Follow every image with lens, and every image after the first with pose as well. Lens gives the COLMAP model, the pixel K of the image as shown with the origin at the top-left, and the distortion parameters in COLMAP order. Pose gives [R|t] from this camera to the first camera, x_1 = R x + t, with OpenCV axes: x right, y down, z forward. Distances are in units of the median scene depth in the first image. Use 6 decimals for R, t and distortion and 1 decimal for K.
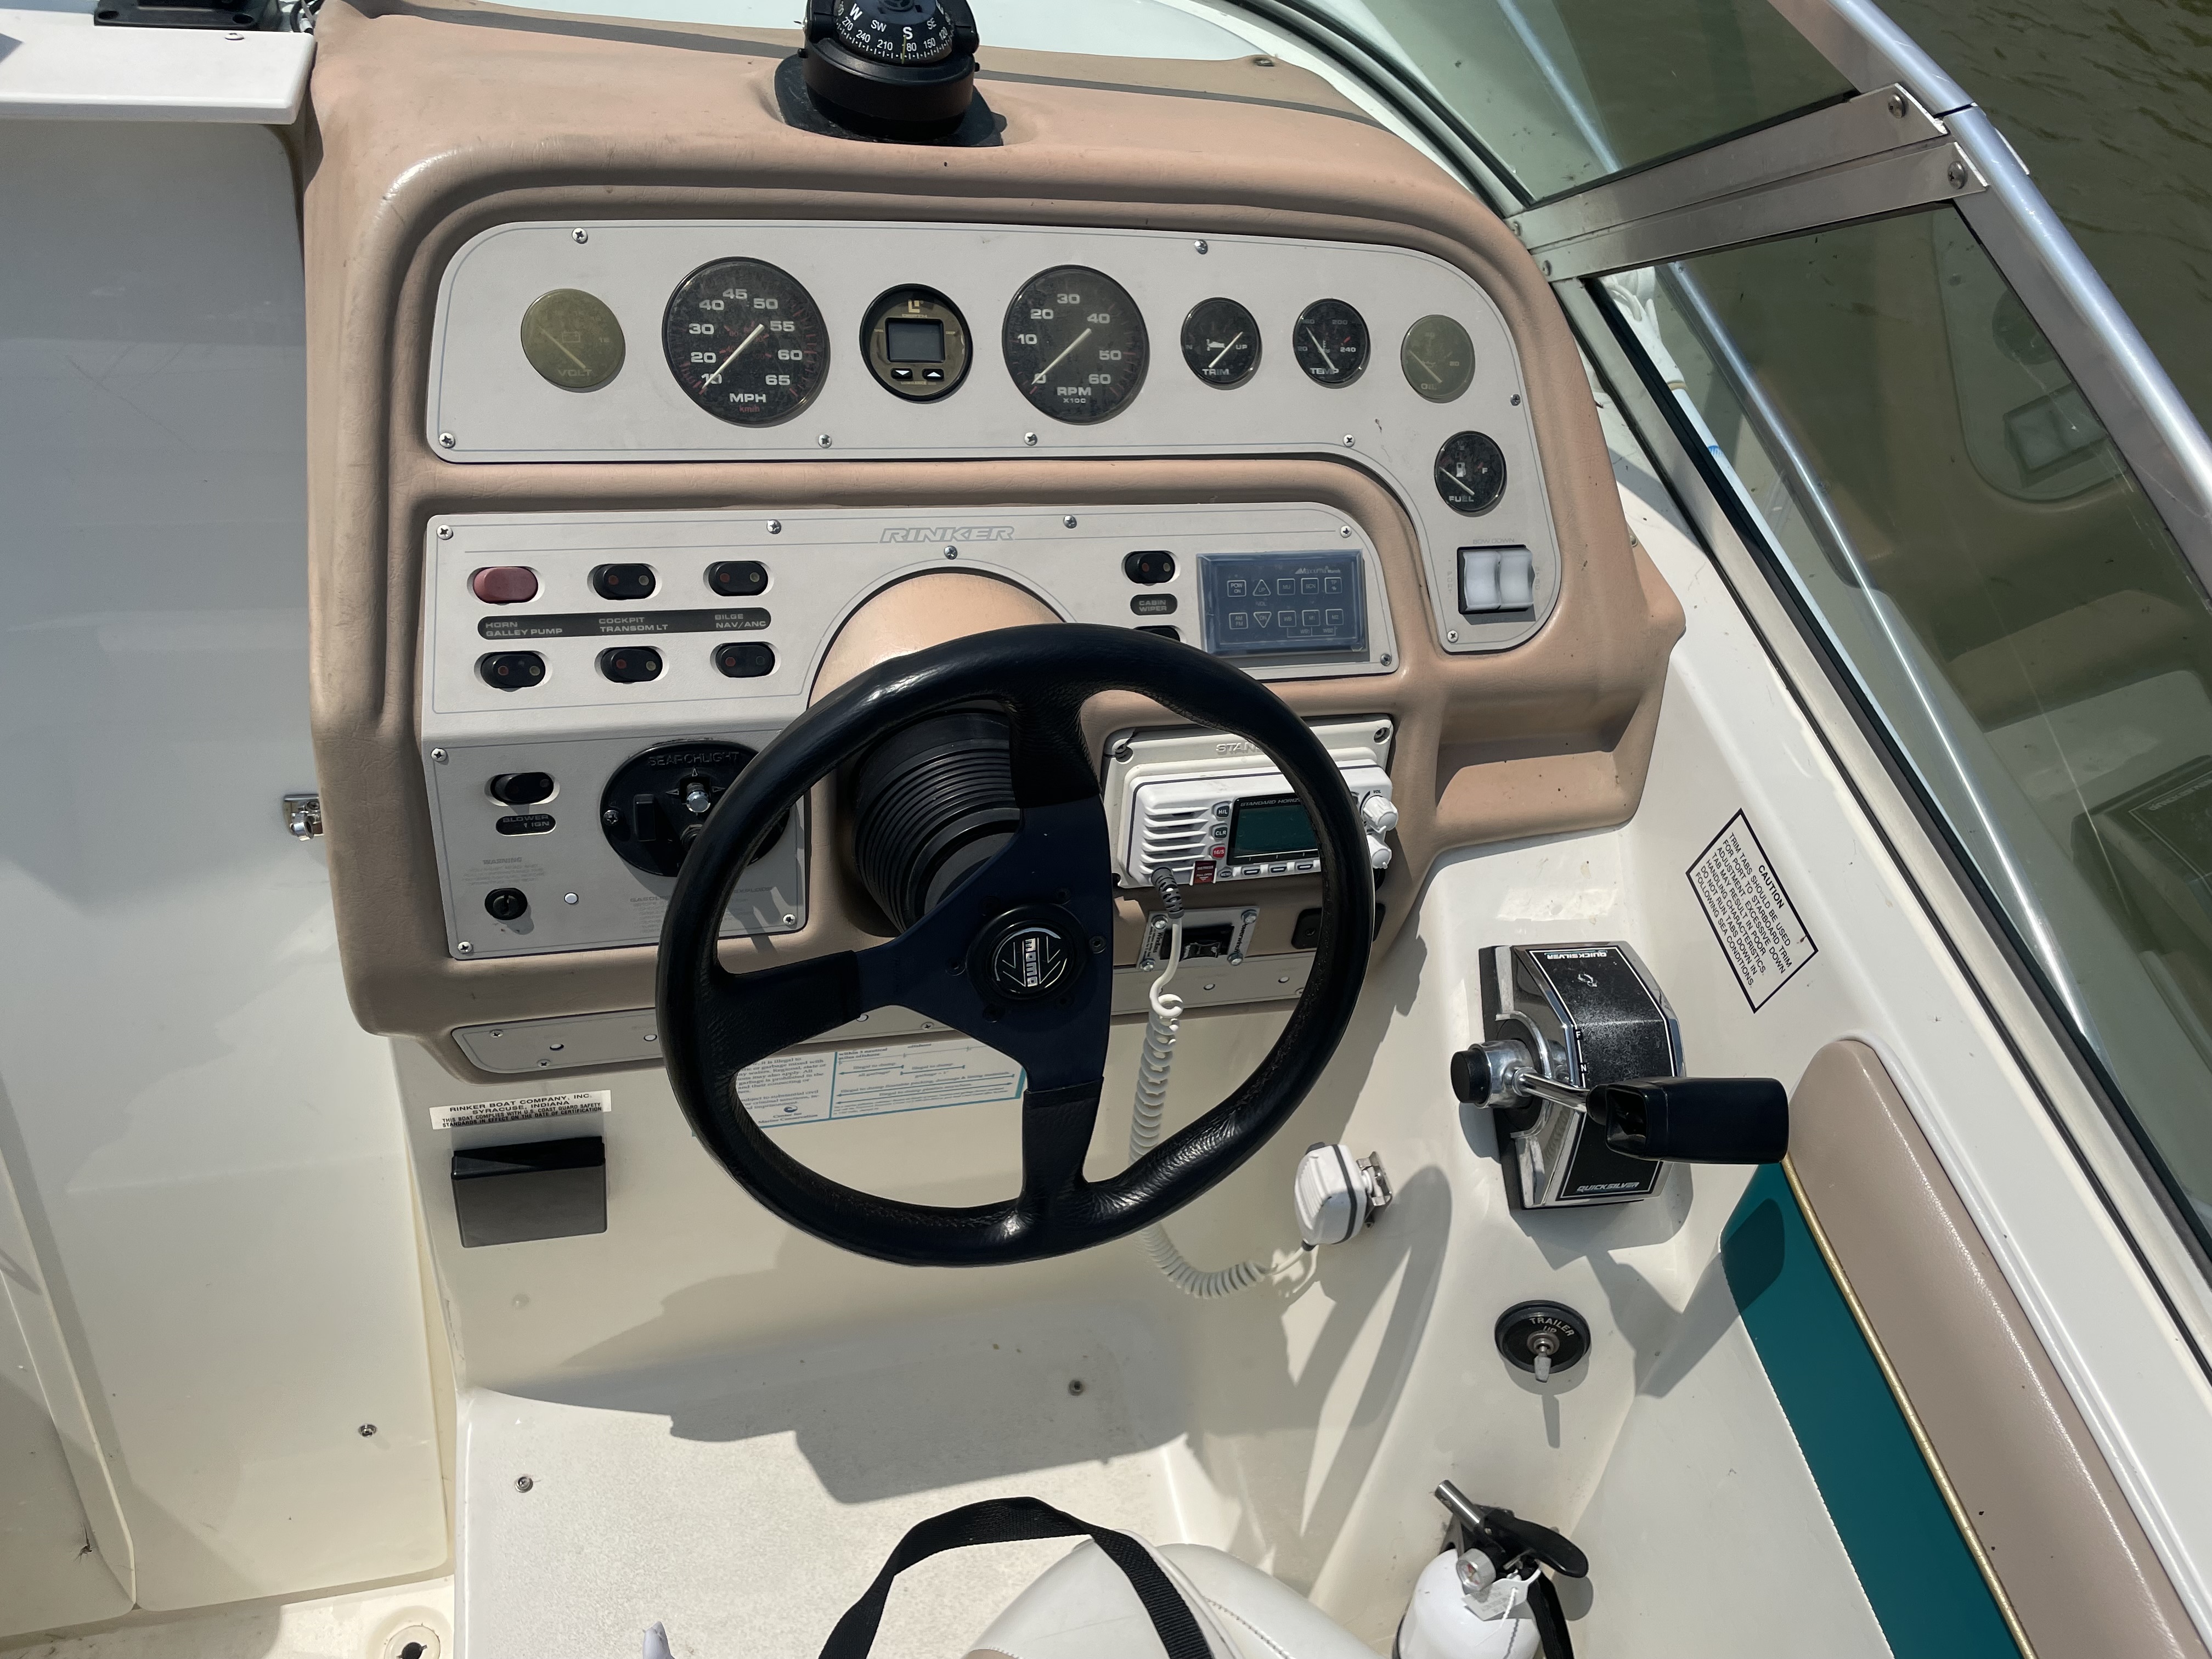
lens RADIAL K [[1671.7, 0, 1106.0], [0, 1671.7, 829.5], [0, 0, 1]] dist [0.112800, -0.136924]
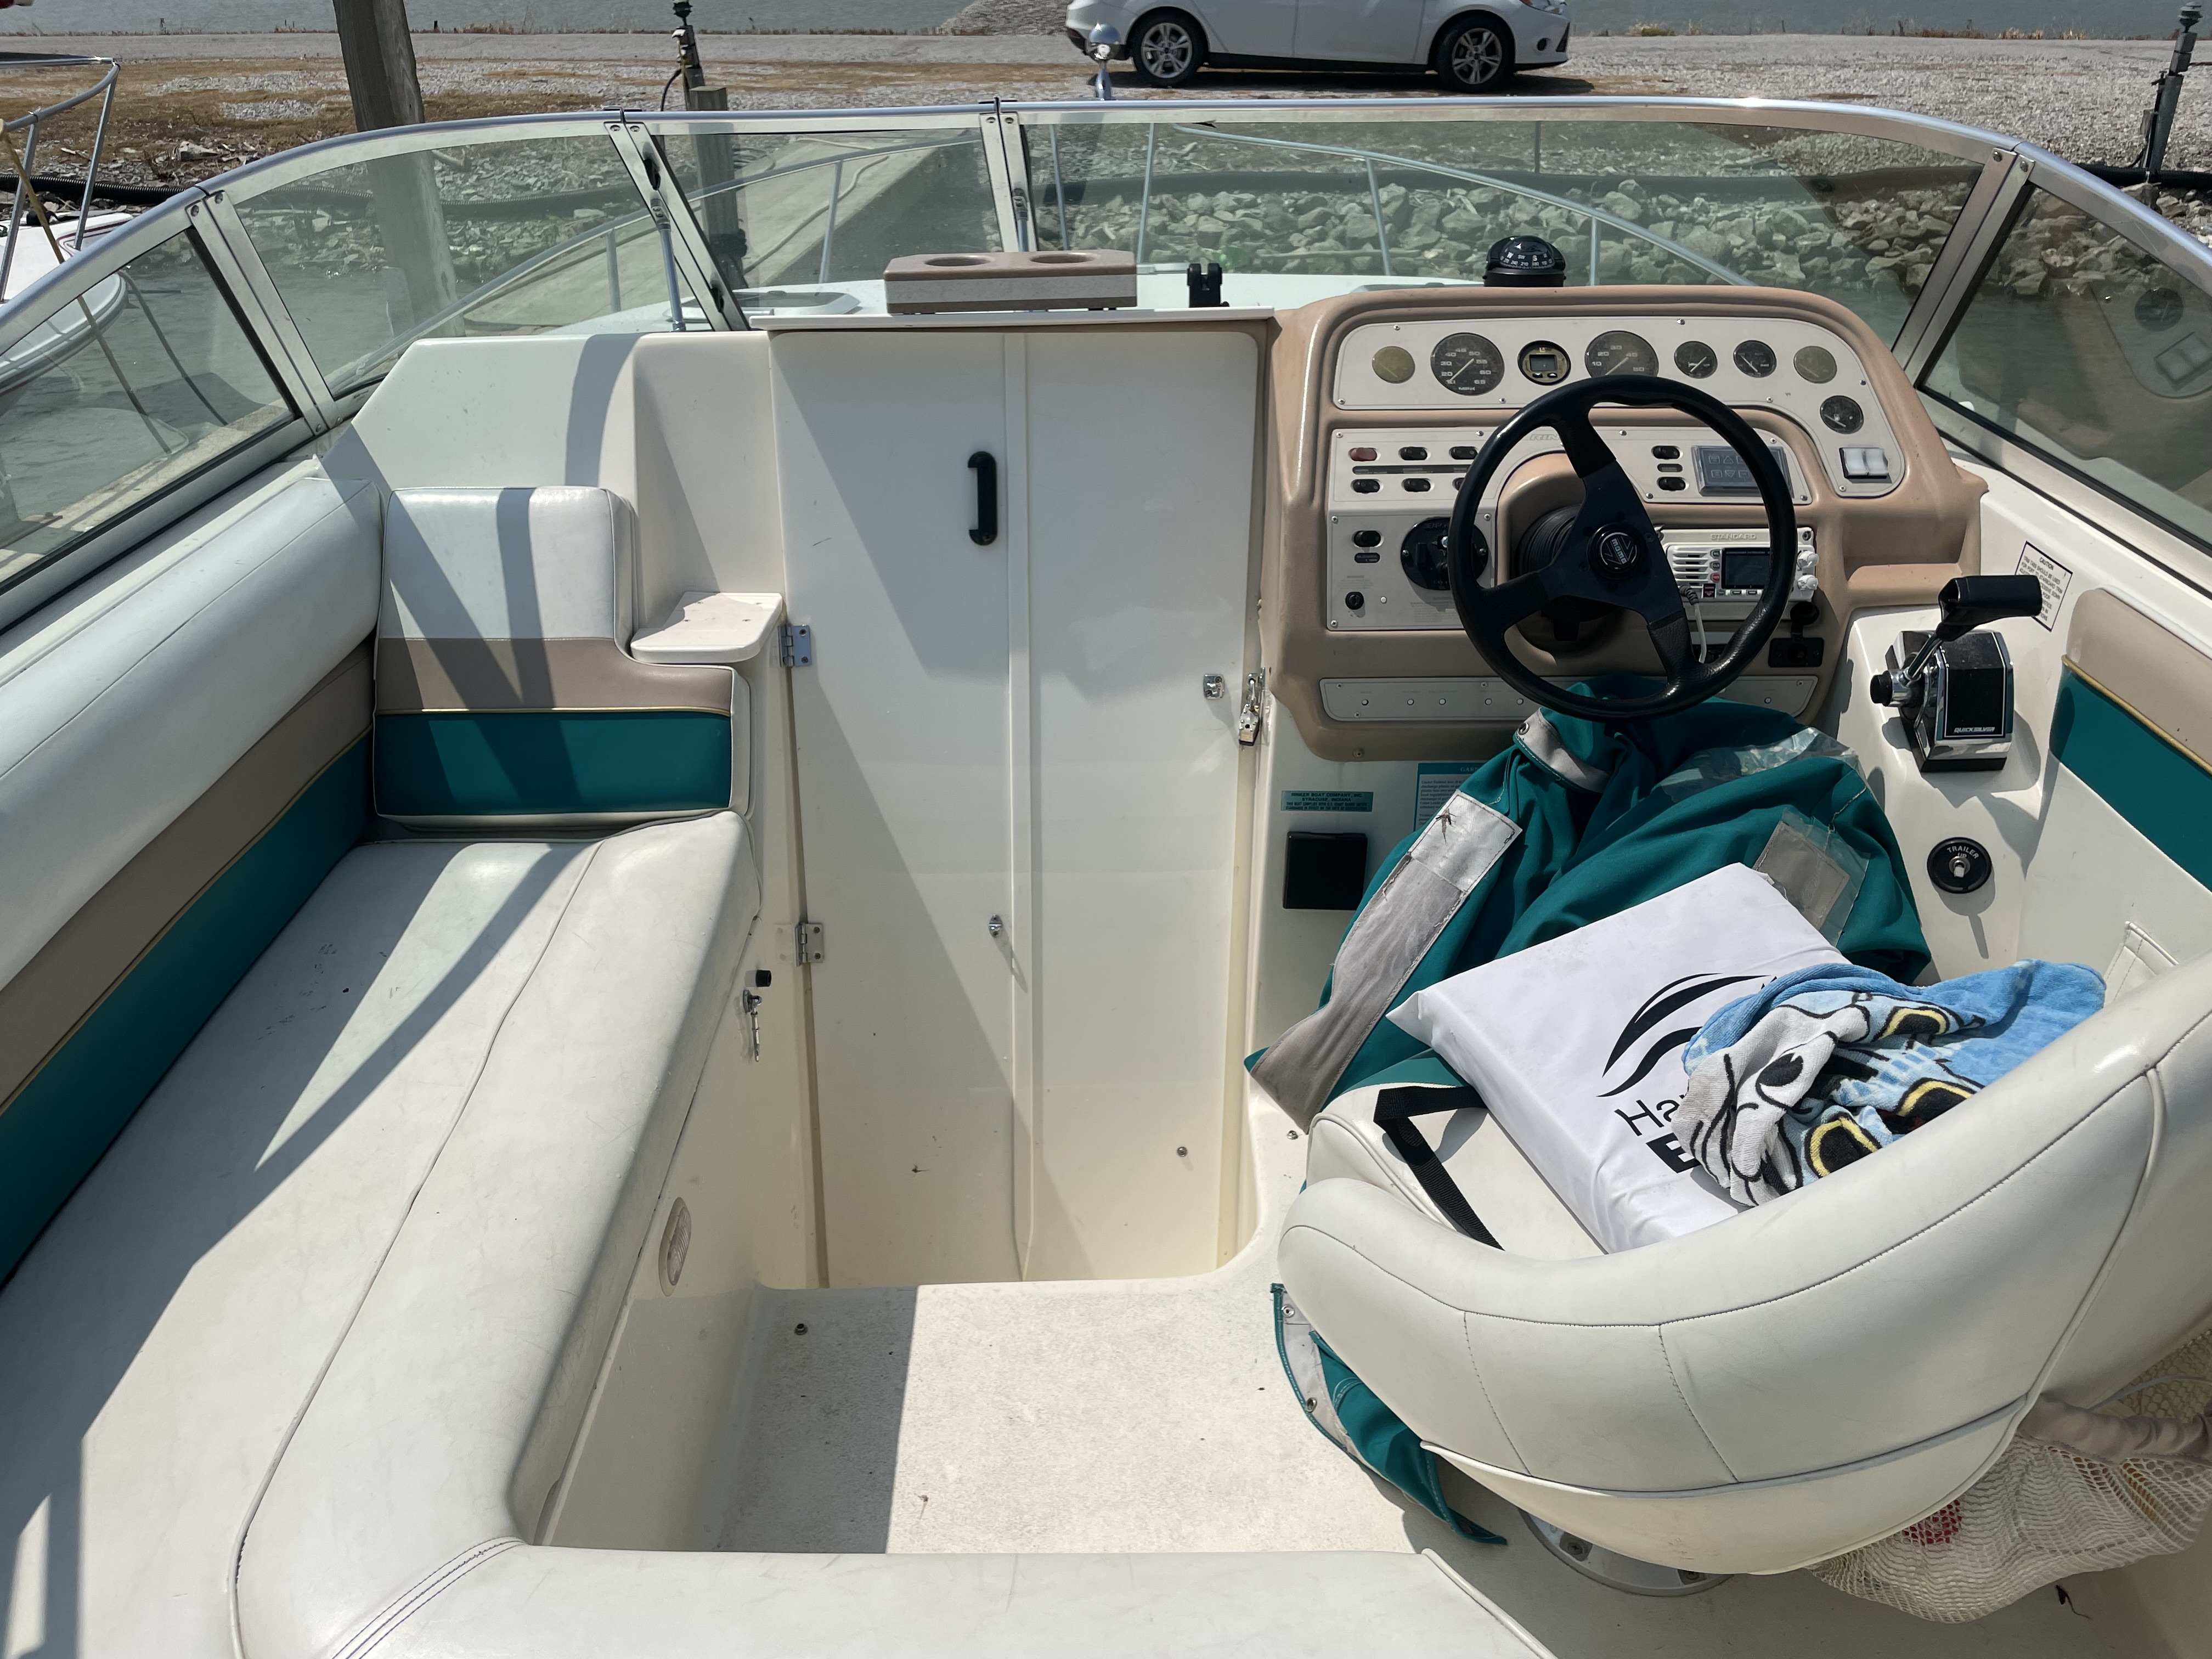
lens RADIAL K [[1711.5, 0, 1106.0], [0, 1711.5, 829.5], [0, 0, 1]] dist [0.119233, -0.141899]
pose [[0.961083, -0.064032, -0.268735, -0.092562], [-0.057214, 0.905543, -0.420379, 1.214719], [0.270269, 0.419395, 0.866639, -0.821960]]
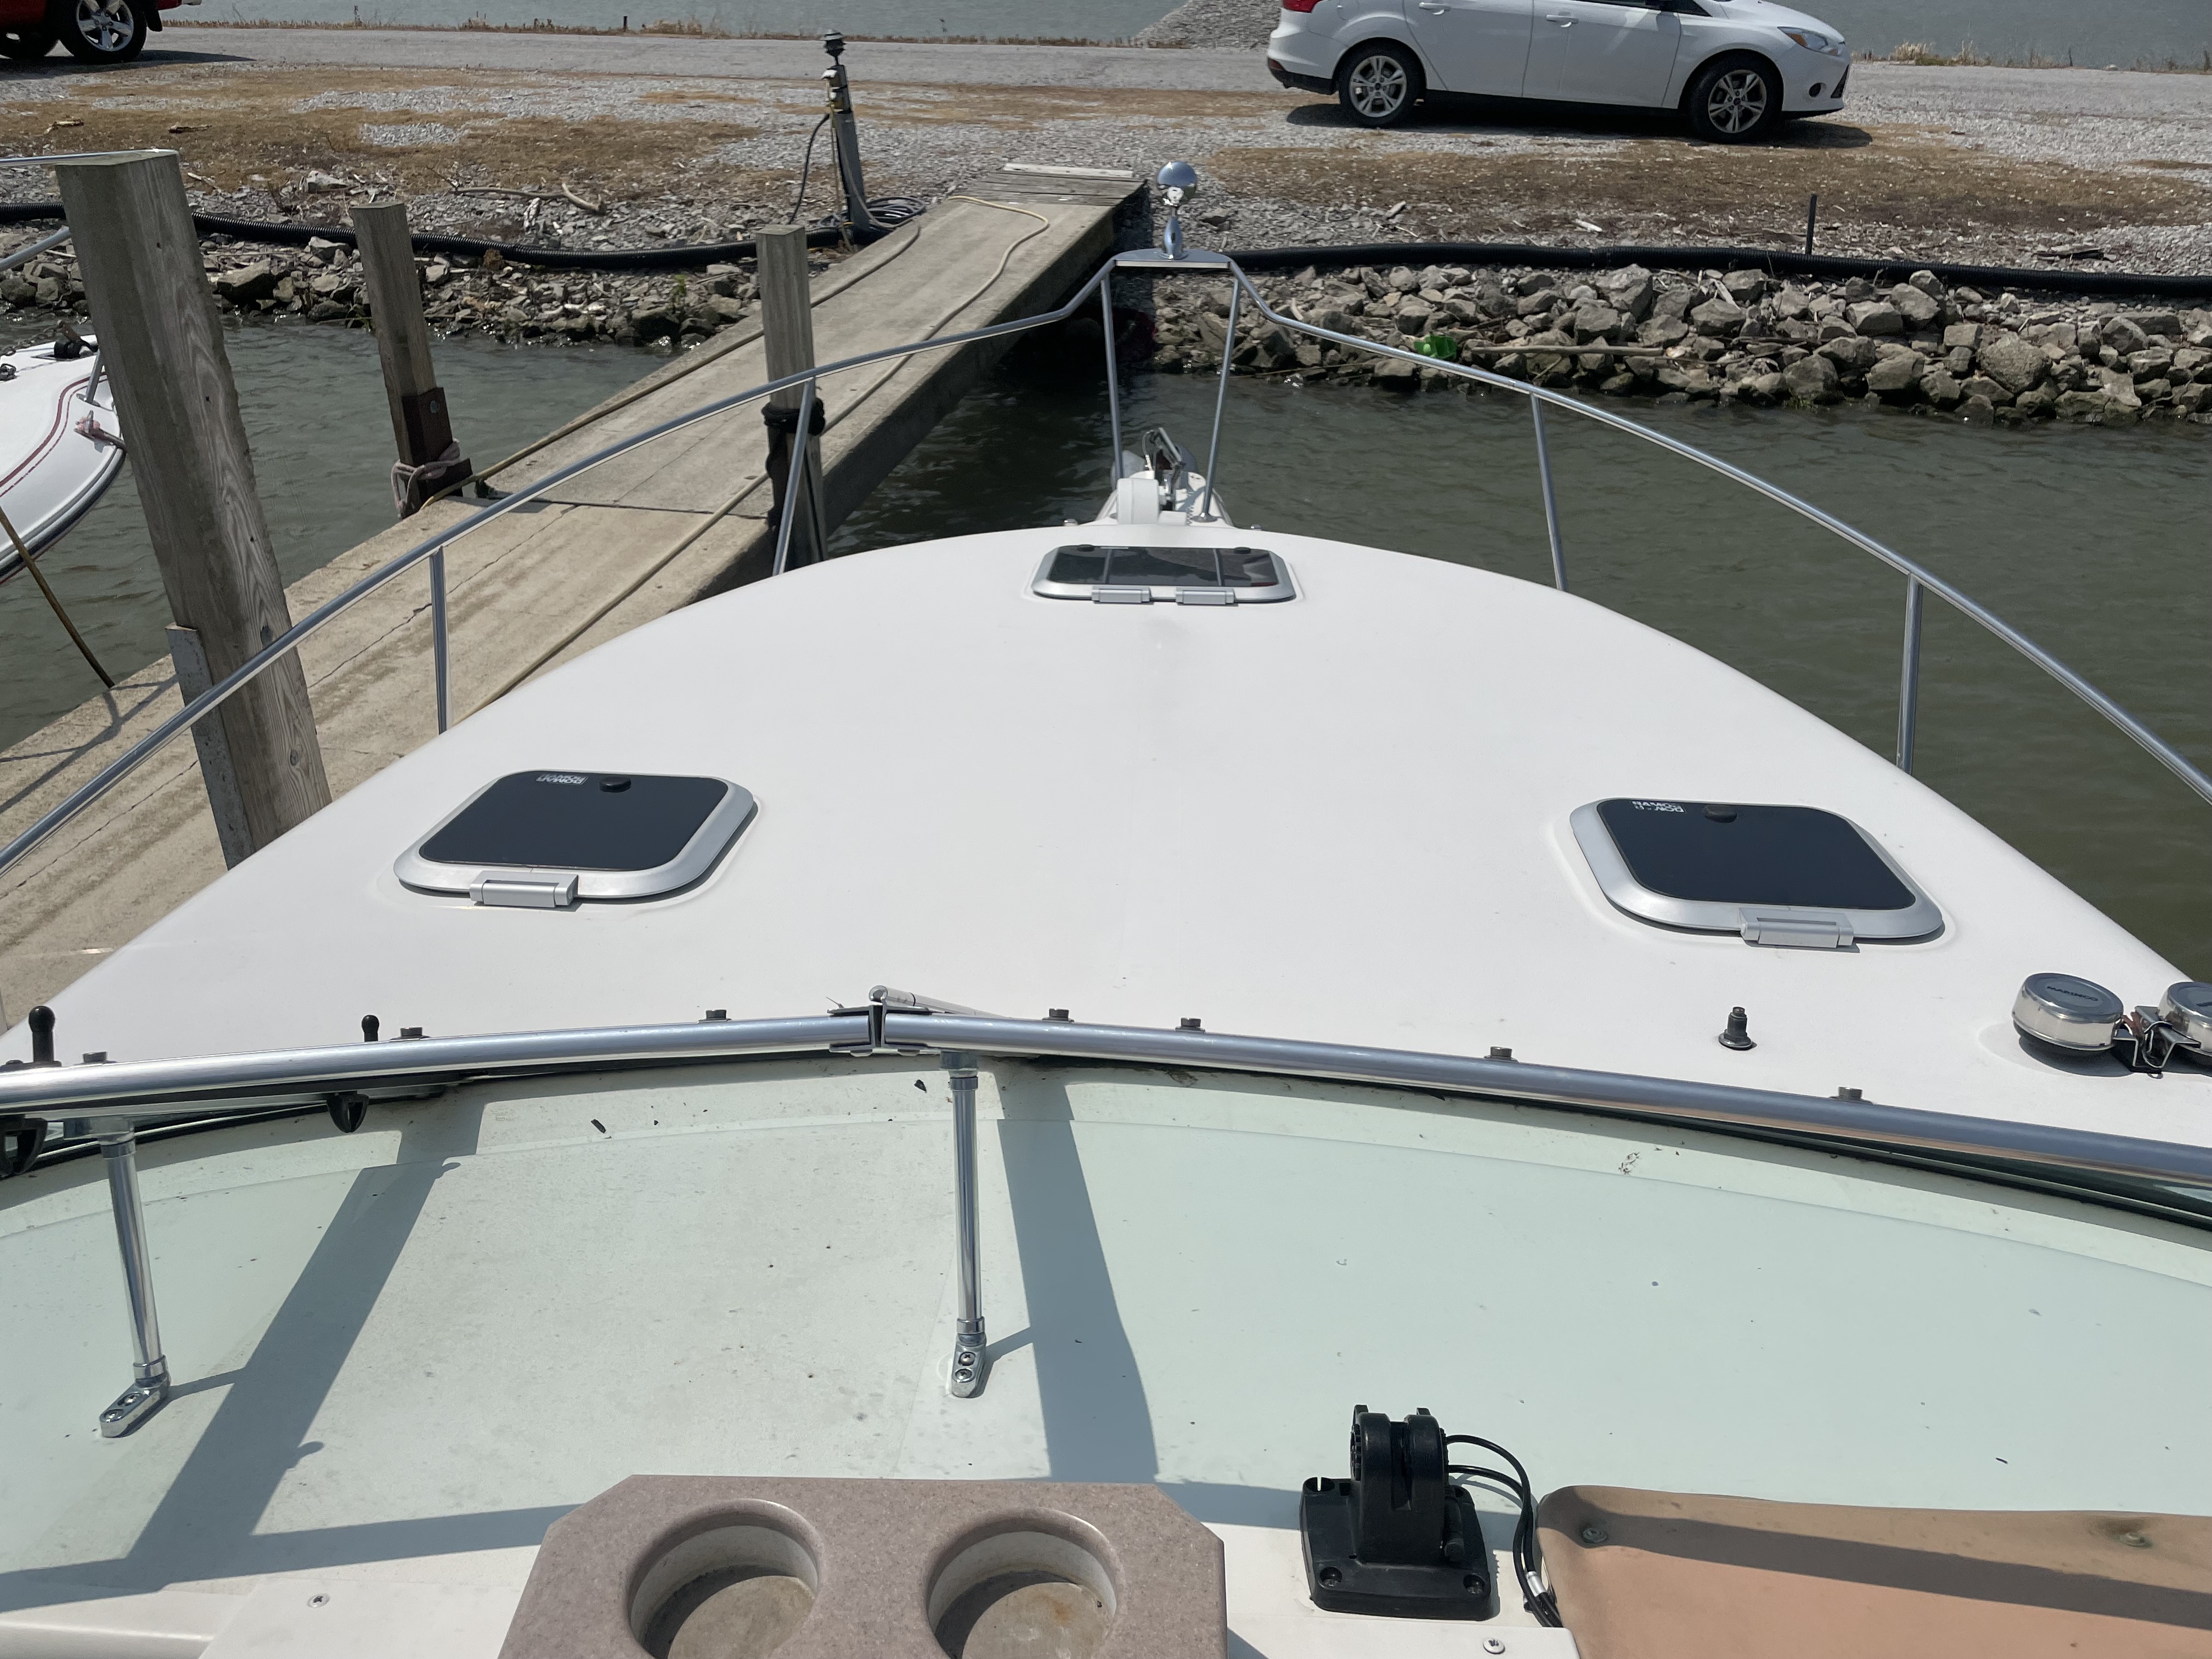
lens RADIAL K [[1671.7, 0, 1106.0], [0, 1671.7, 829.5], [0, 0, 1]] dist [0.112800, -0.136924]
pose [[0.933335, 0.002718, -0.358997, -0.156594], [-0.152359, 0.908453, -0.389229, 0.873792], [0.325074, 0.417977, 0.848305, -0.644152]]
